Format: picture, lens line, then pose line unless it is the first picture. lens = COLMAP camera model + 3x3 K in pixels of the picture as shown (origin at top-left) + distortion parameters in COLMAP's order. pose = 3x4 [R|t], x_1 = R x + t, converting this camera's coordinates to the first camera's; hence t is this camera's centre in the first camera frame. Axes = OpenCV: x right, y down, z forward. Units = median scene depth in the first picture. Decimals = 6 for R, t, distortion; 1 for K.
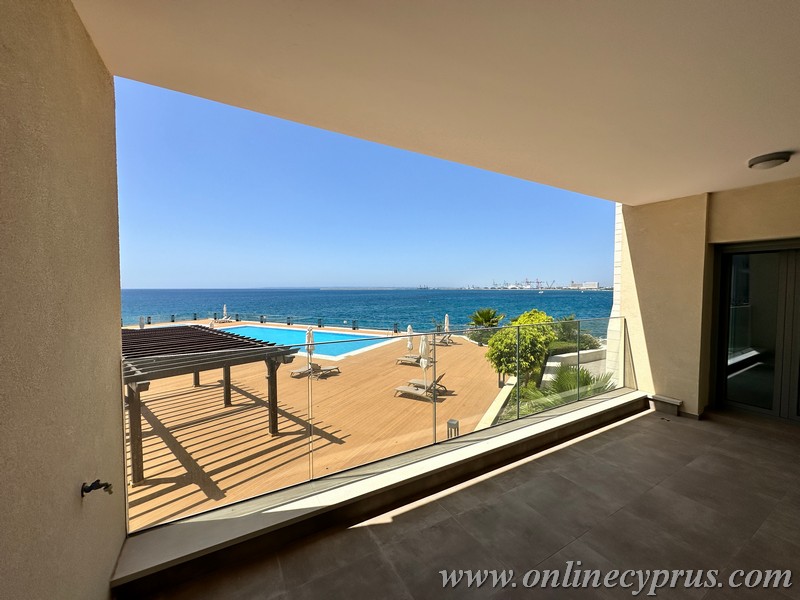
lens RADIAL K [[317.9, 0, 400.3], [0, 317.9, 298.5], [0, 0, 1]] dist [-0.003796, 0.000023]
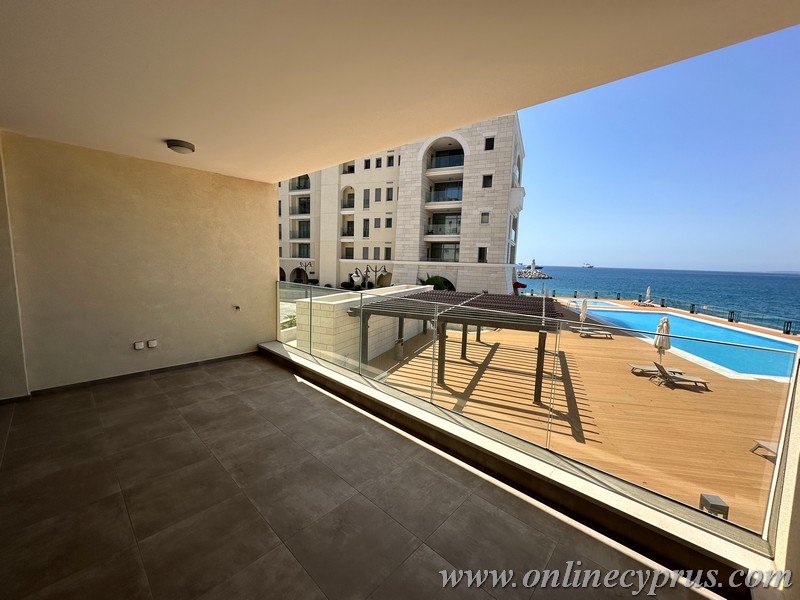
lens RADIAL K [[317.9, 0, 400.8], [0, 317.9, 299.6], [0, 0, 1]] dist [-0.003796, 0.000023]
pose [[0.298199, 0.125773, -0.946181, 0.440303], [-0.061523, 0.991752, 0.112441, -0.010285], [0.952519, 0.024682, 0.303477, 0.228880]]
